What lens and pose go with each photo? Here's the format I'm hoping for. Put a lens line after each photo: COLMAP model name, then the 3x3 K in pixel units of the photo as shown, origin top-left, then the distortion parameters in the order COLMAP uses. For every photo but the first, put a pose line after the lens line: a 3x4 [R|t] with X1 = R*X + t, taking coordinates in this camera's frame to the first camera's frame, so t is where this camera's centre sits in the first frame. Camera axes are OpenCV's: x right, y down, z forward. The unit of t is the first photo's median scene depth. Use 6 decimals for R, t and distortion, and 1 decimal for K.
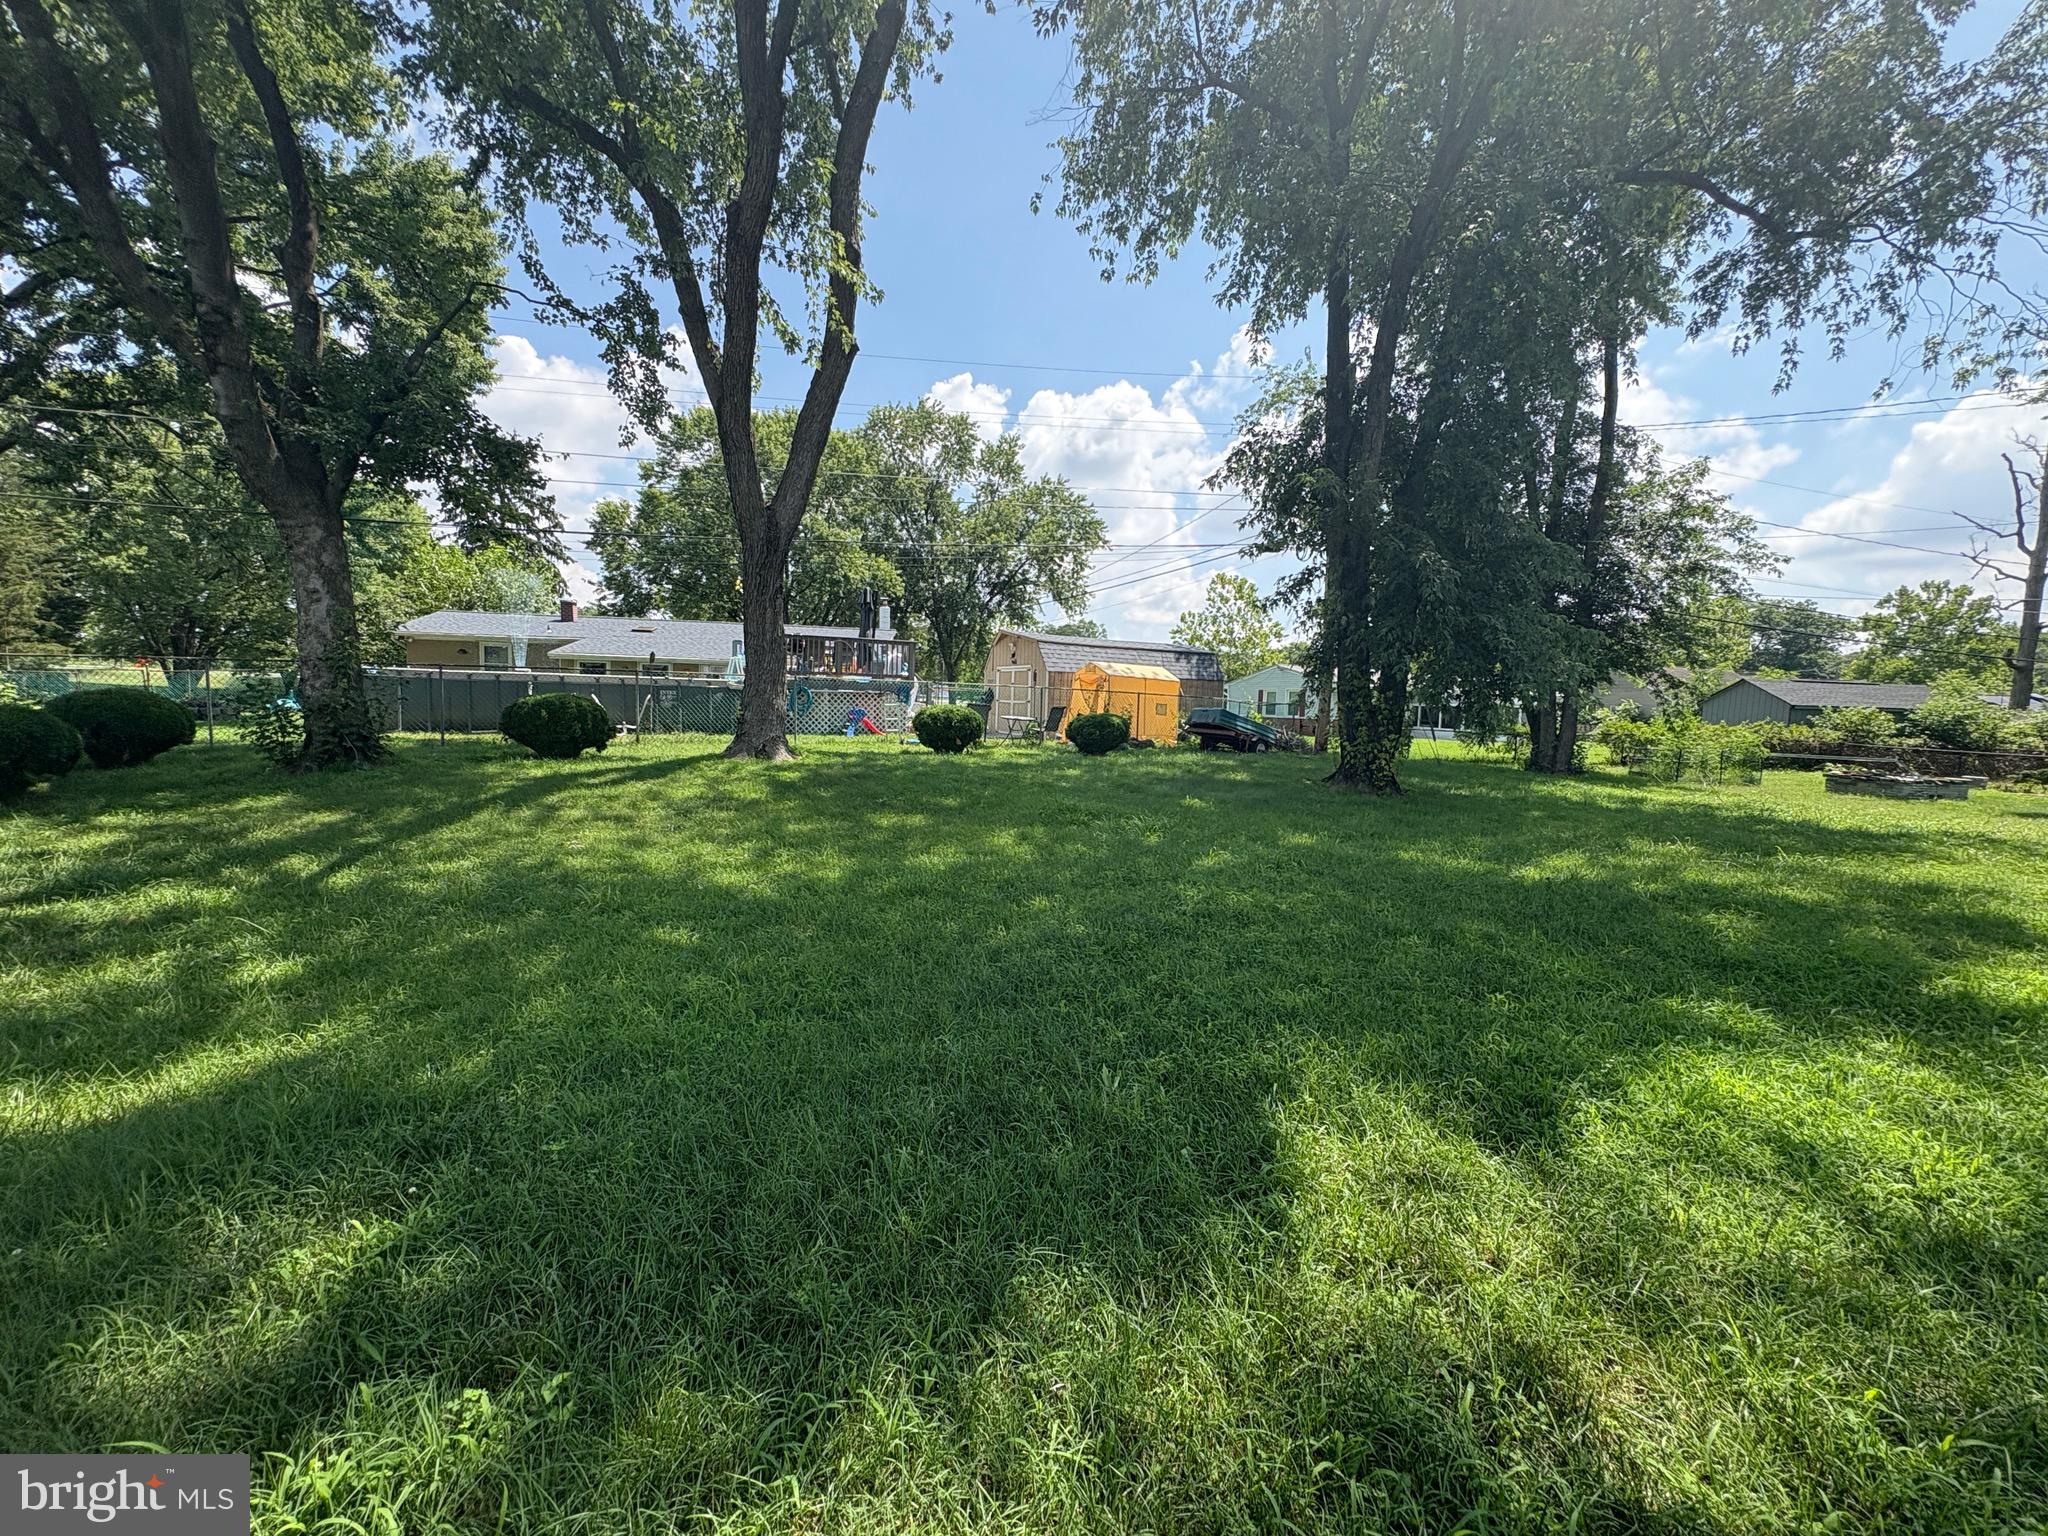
lens RADIAL K [[813.8, 0, 1029.8], [0, 813.8, 778.3], [0, 0, 1]] dist [-0.000658, 0.000416]
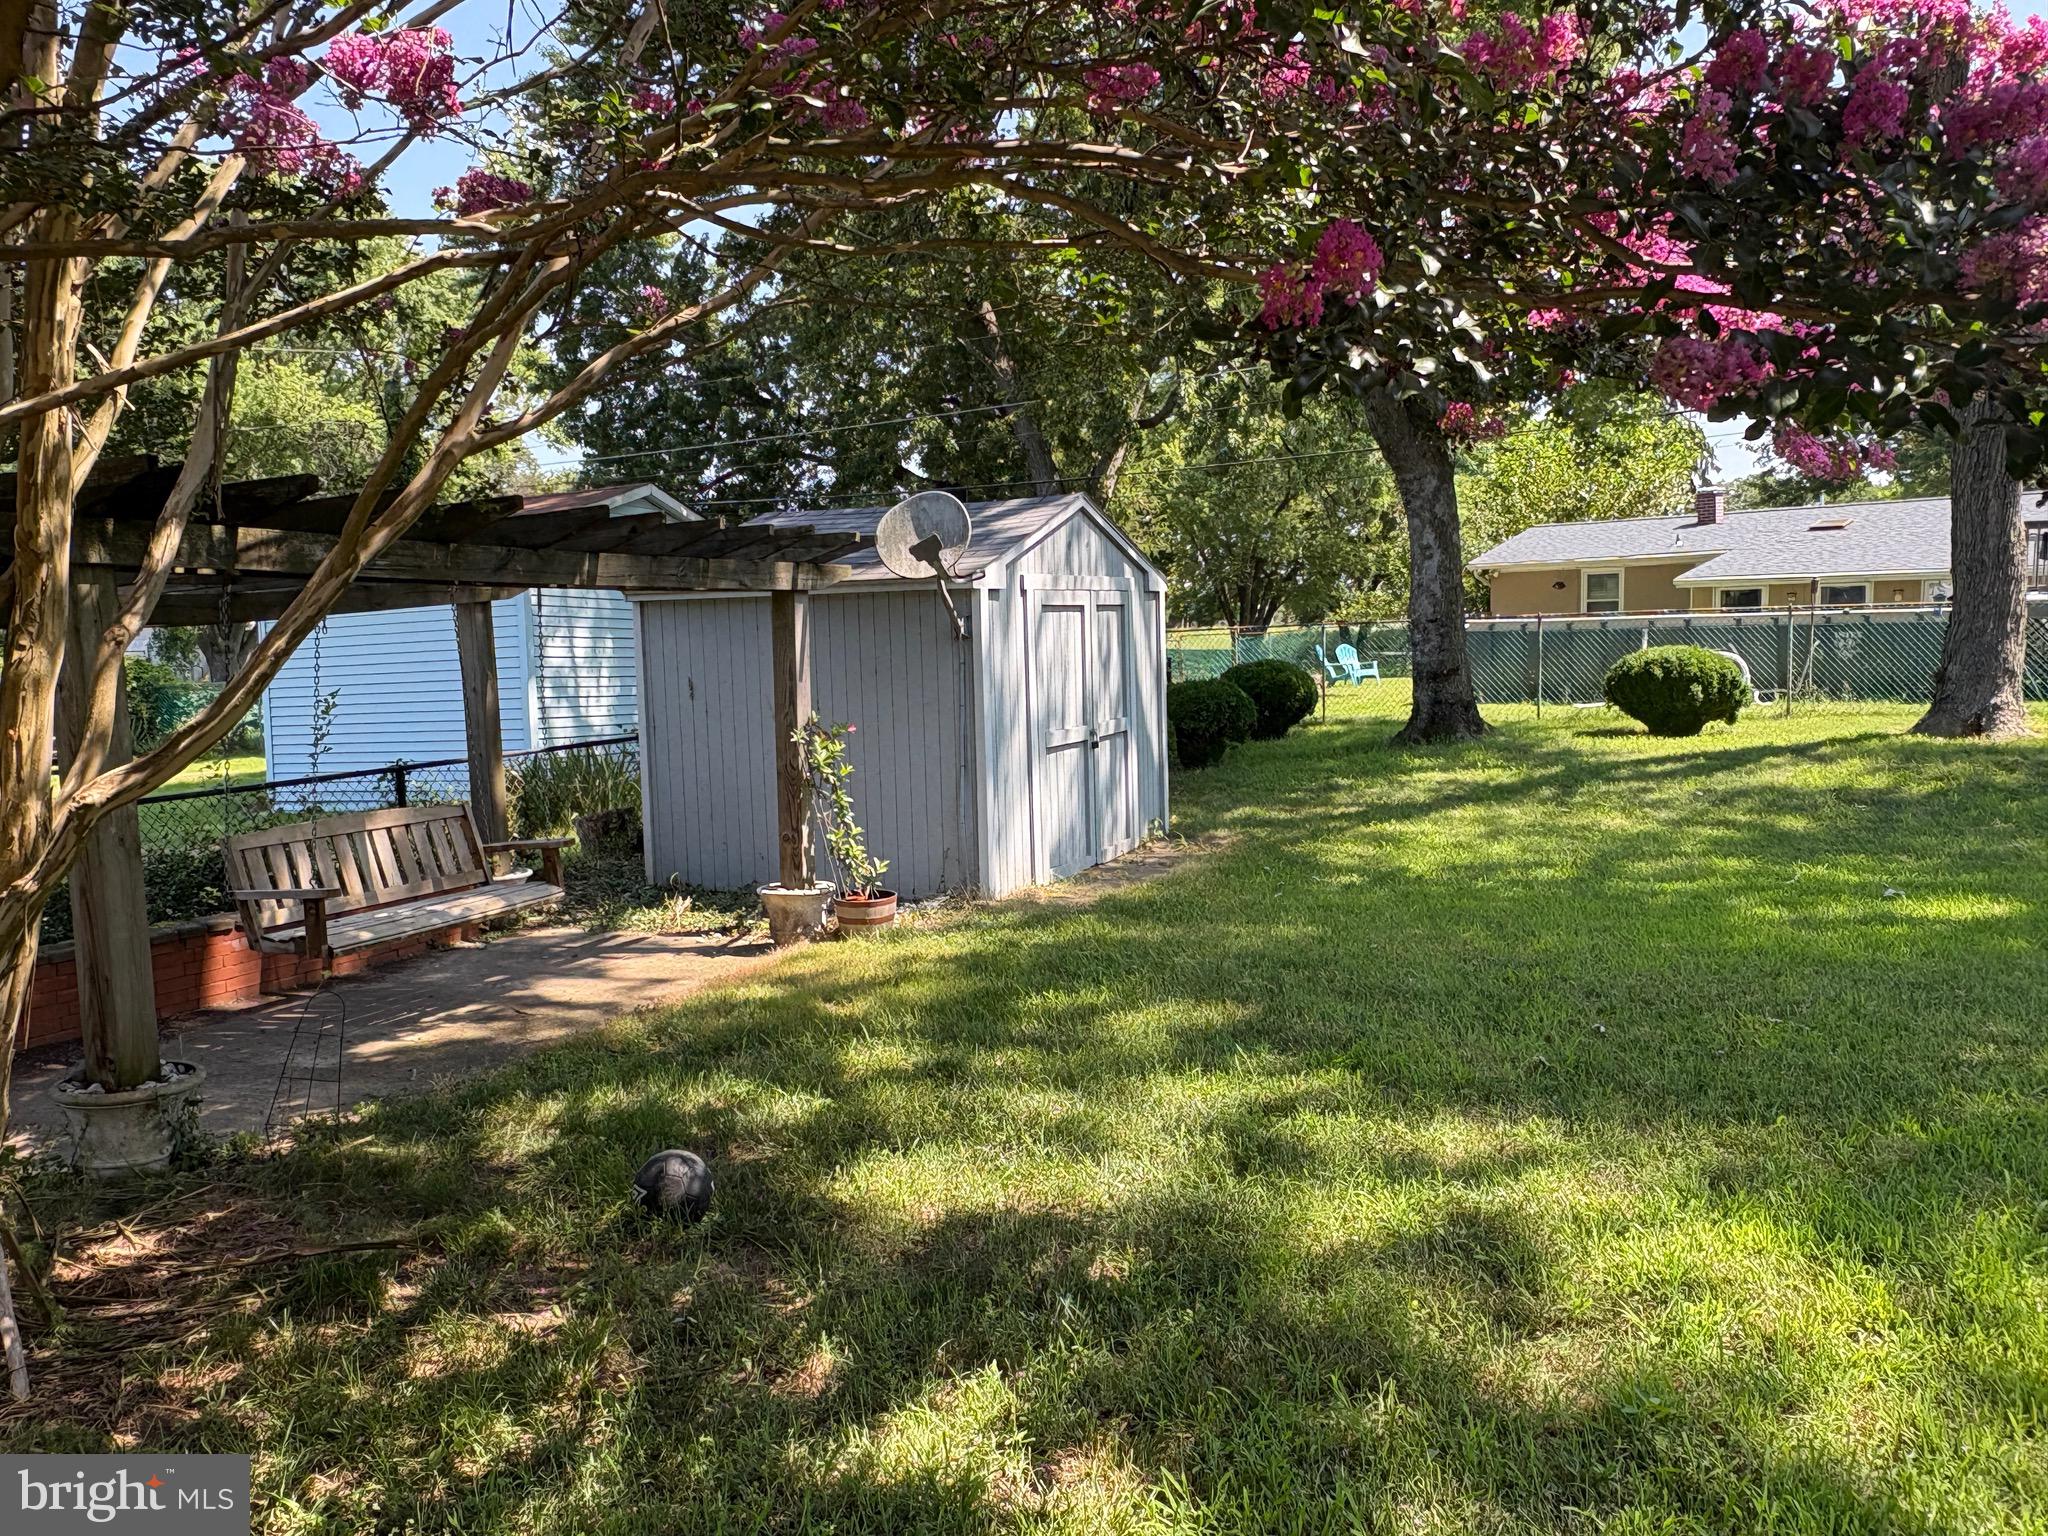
lens RADIAL K [[1556.8, 0, 1026.4], [0, 1556.8, 778.4], [0, 0, 1]] dist [-0.003475, 0.006387]
pose [[0.598114, 0.030497, -0.800830, 0.087322], [-0.037300, 0.999252, 0.010194, 0.009644], [0.800542, 0.023774, 0.598804, -0.136455]]
